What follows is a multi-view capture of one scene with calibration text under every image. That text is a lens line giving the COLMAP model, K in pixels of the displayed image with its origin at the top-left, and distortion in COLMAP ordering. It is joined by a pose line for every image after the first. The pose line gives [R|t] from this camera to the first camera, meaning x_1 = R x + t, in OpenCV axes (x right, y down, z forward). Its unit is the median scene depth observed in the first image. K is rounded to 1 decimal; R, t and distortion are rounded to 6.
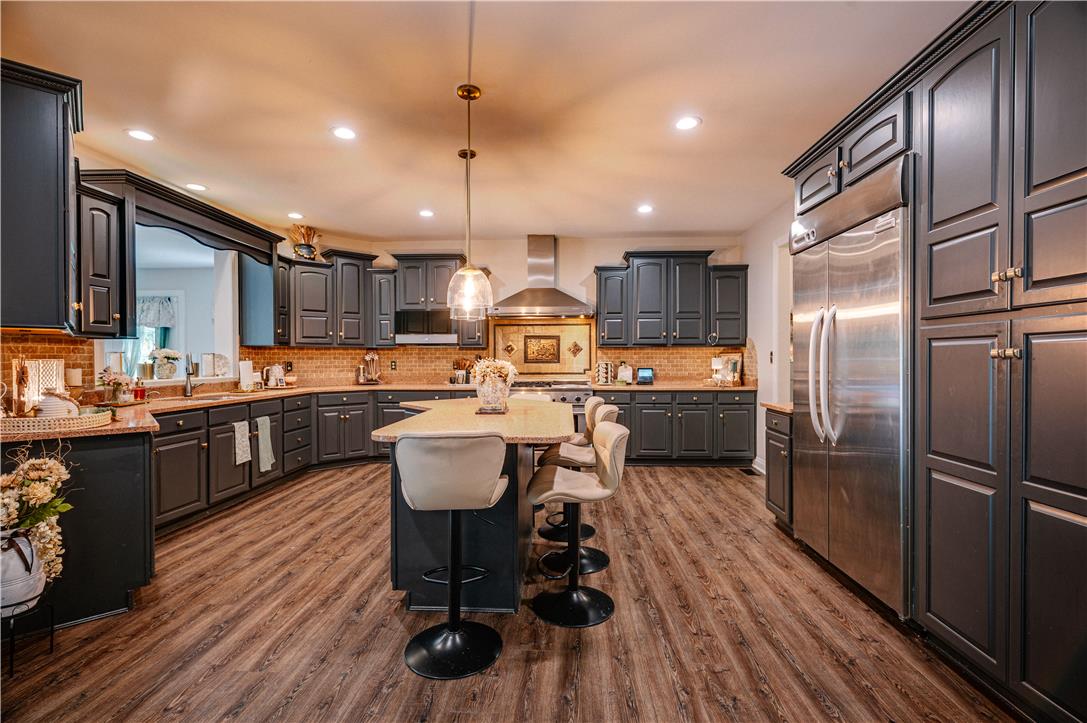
lens RADIAL K [[489.4, 0, 545.1], [0, 489.4, 363.9], [0, 0, 1]] dist [0.000181, 0.000777]
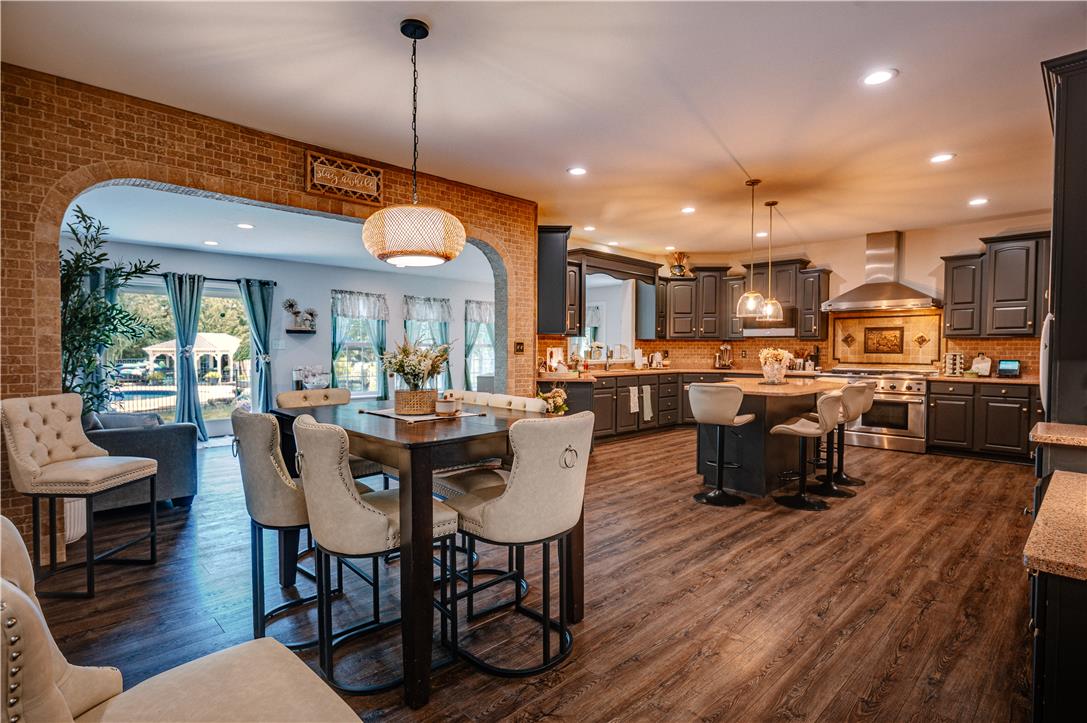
lens RADIAL K [[543.5, 0, 542.9], [0, 543.5, 364.3], [0, 0, 1]] dist [0.002253, 0.000820]
pose [[0.734175, 0.025184, -0.678493, 0.309050], [-0.012858, 0.999648, 0.023191, 0.004628], [0.678839, -0.008302, 0.734240, -0.429875]]
